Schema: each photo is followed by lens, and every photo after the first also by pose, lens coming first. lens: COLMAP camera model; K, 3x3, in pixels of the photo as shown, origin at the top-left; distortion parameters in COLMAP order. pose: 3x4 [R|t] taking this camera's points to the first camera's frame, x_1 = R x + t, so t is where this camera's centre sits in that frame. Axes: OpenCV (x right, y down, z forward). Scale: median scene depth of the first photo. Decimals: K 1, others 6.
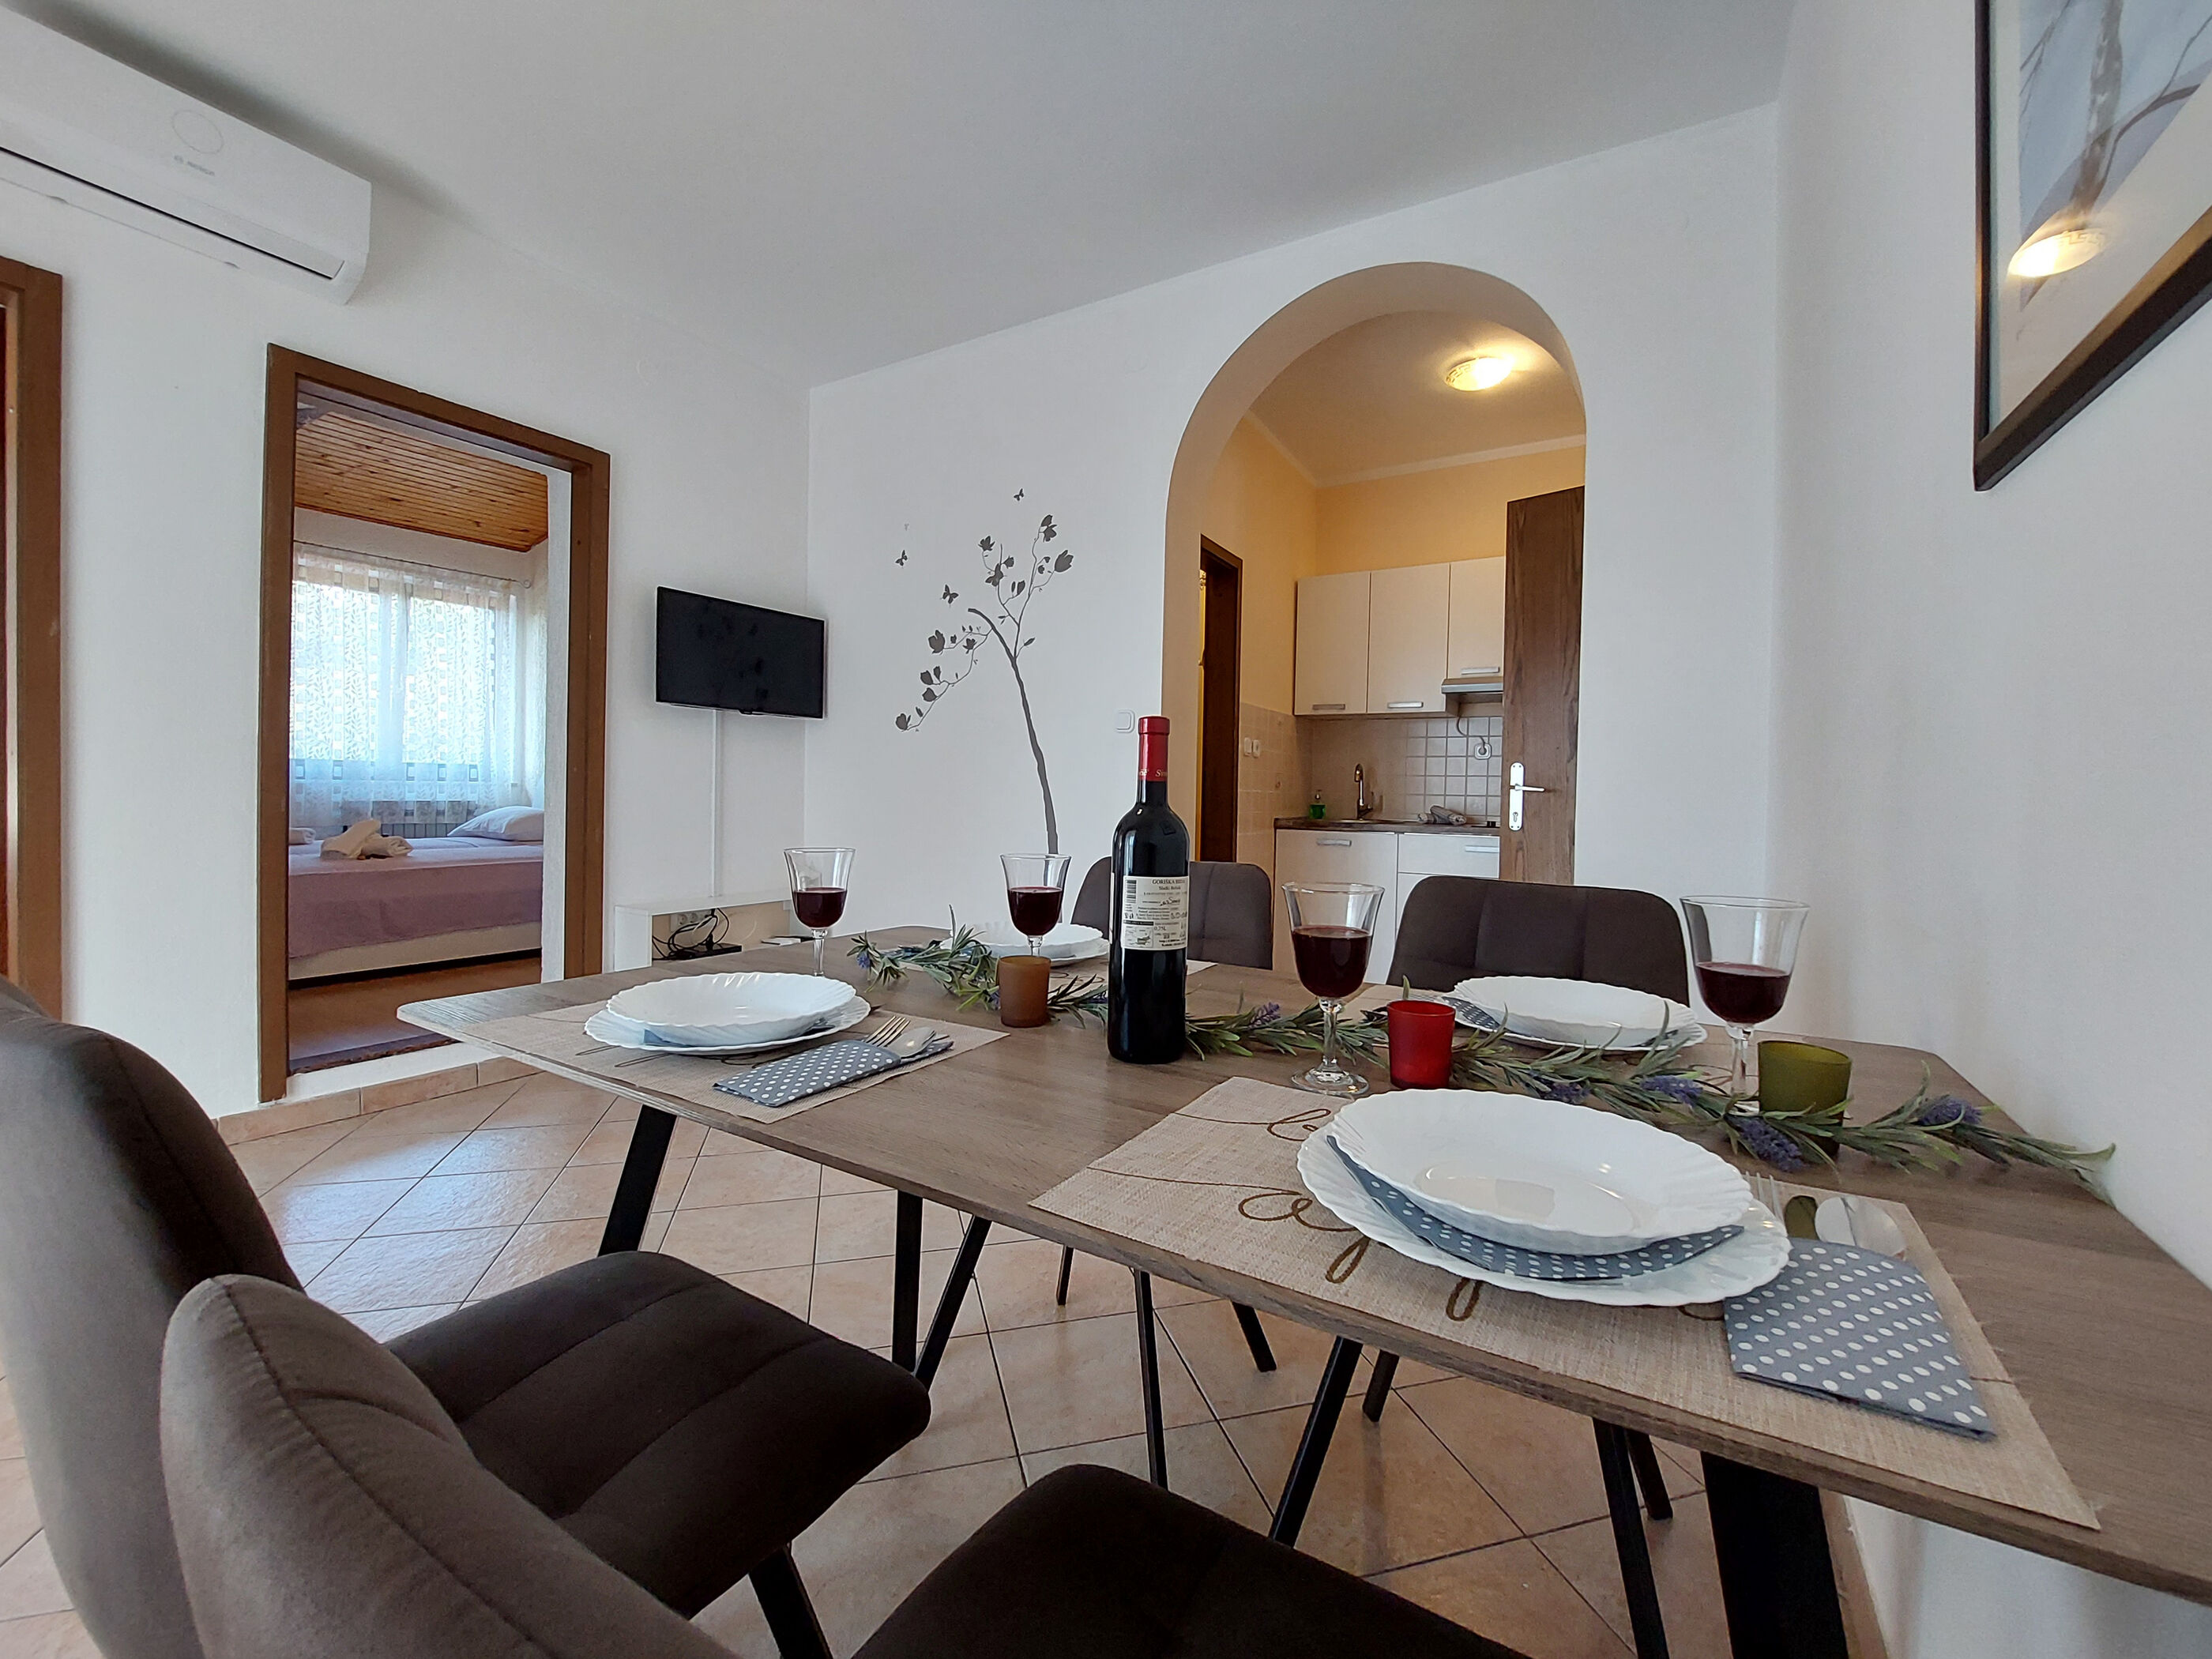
lens RADIAL K [[923.4, 0, 1060.9], [0, 923.4, 800.2], [0, 0, 1]] dist [-0.002065, -0.008729]
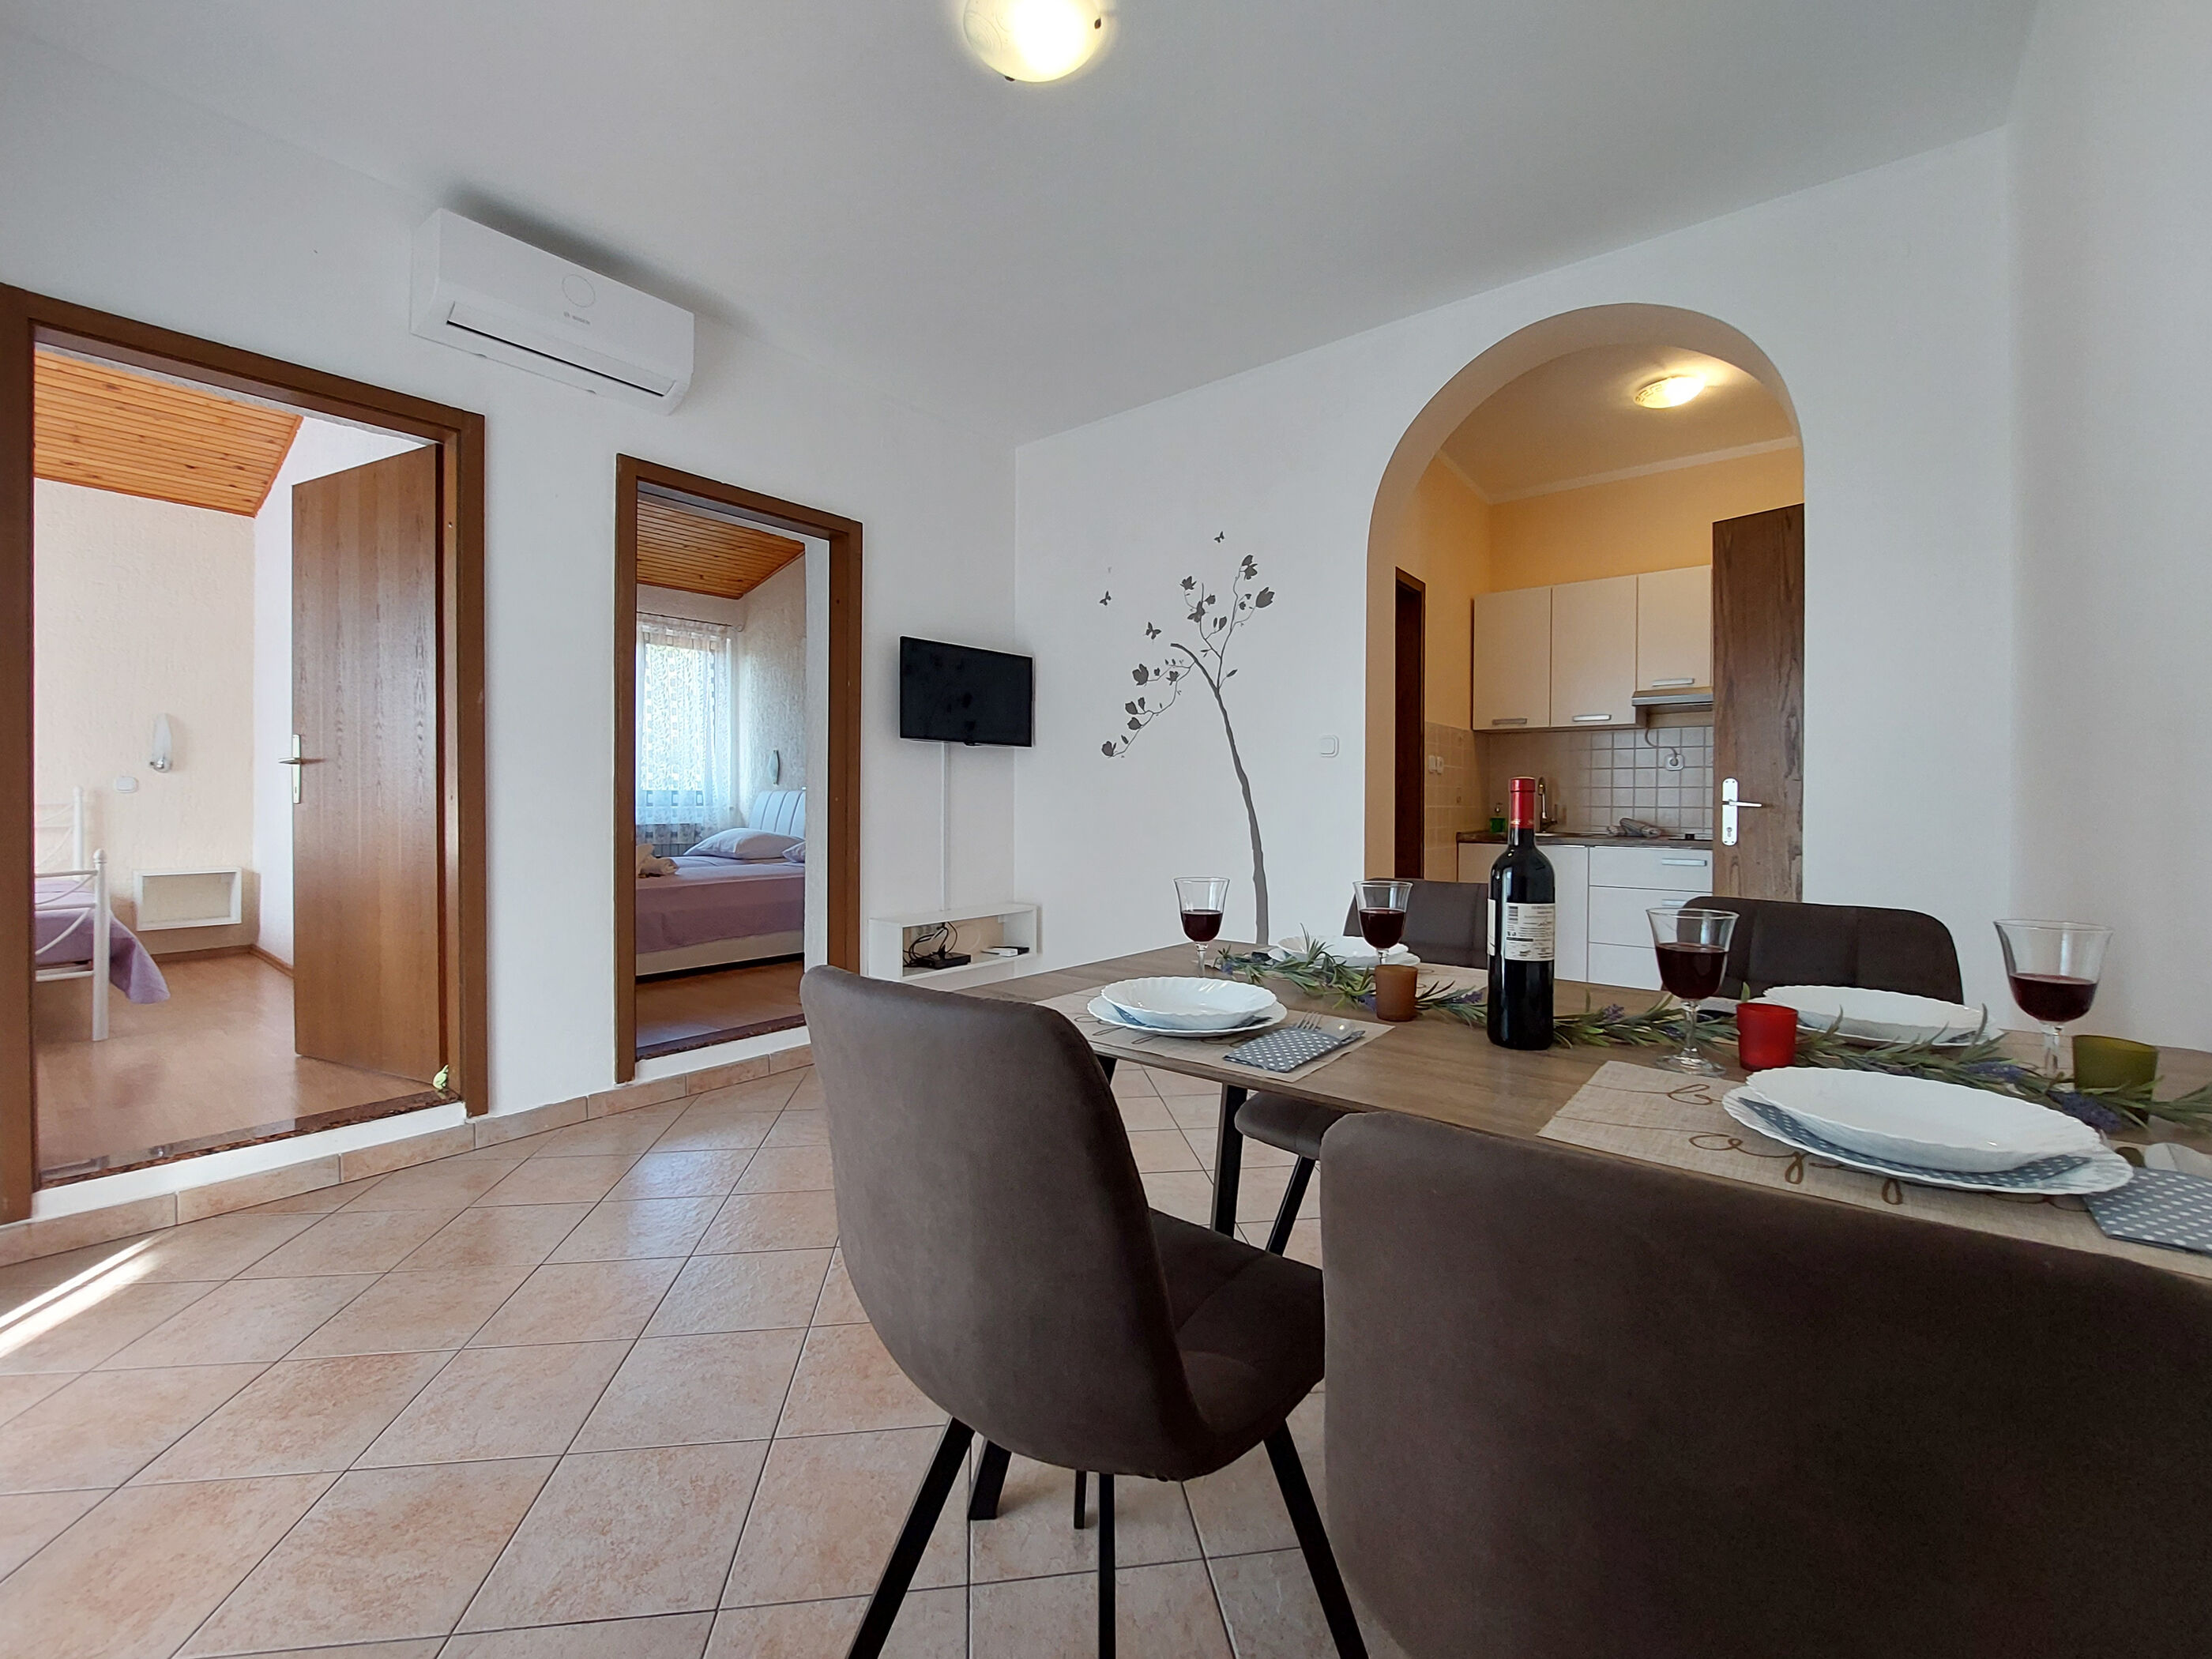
lens RADIAL K [[919.9, 0, 1063.9], [0, 919.9, 800.5], [0, 0, 1]] dist [-0.010840, -0.000831]
pose [[0.991167, -0.015346, -0.131731, -0.089283], [0.013860, 0.999830, -0.012195, -0.012995], [0.131896, 0.010262, 0.991210, -0.084217]]
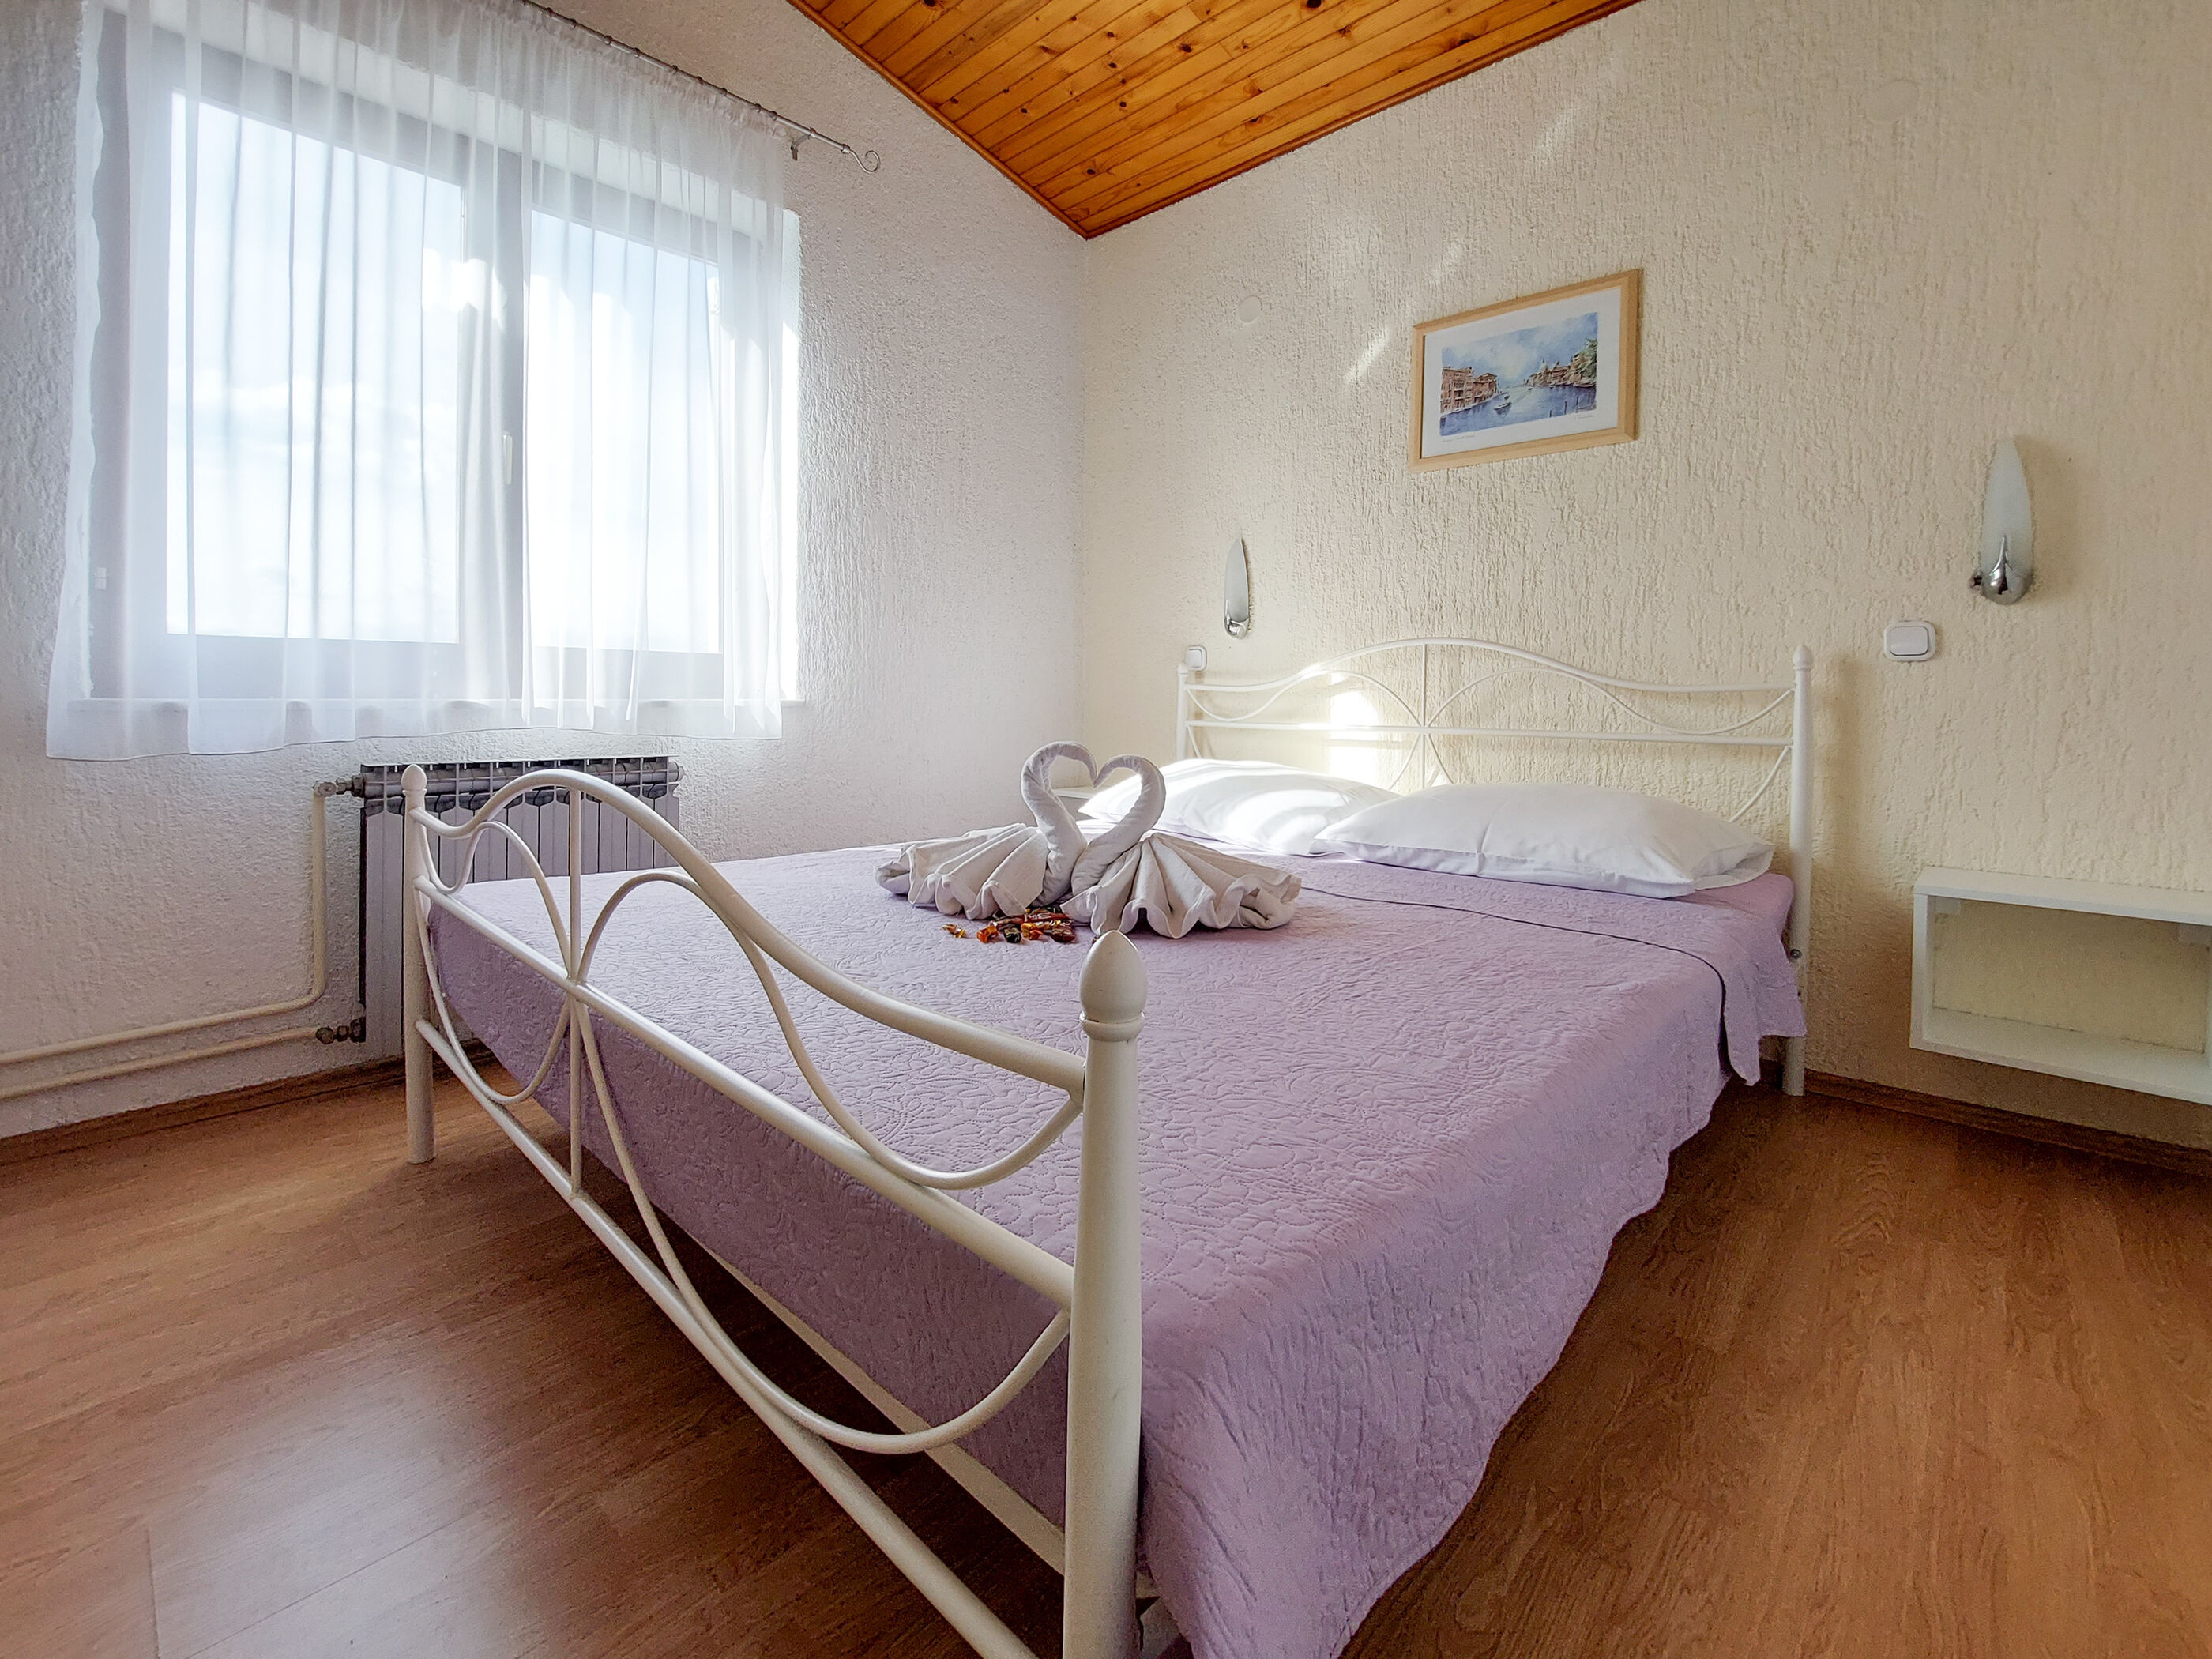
lens RADIAL K [[949.9, 0, 1069.1], [0, 949.9, 710.3], [0, 0, 1]] dist [-0.016008, -0.000596]
pose [[-0.197540, -0.001750, -0.980293, -1.032763], [-0.018008, 0.999836, 0.001844, -0.025833], [0.980129, 0.018018, -0.197539, 0.708314]]
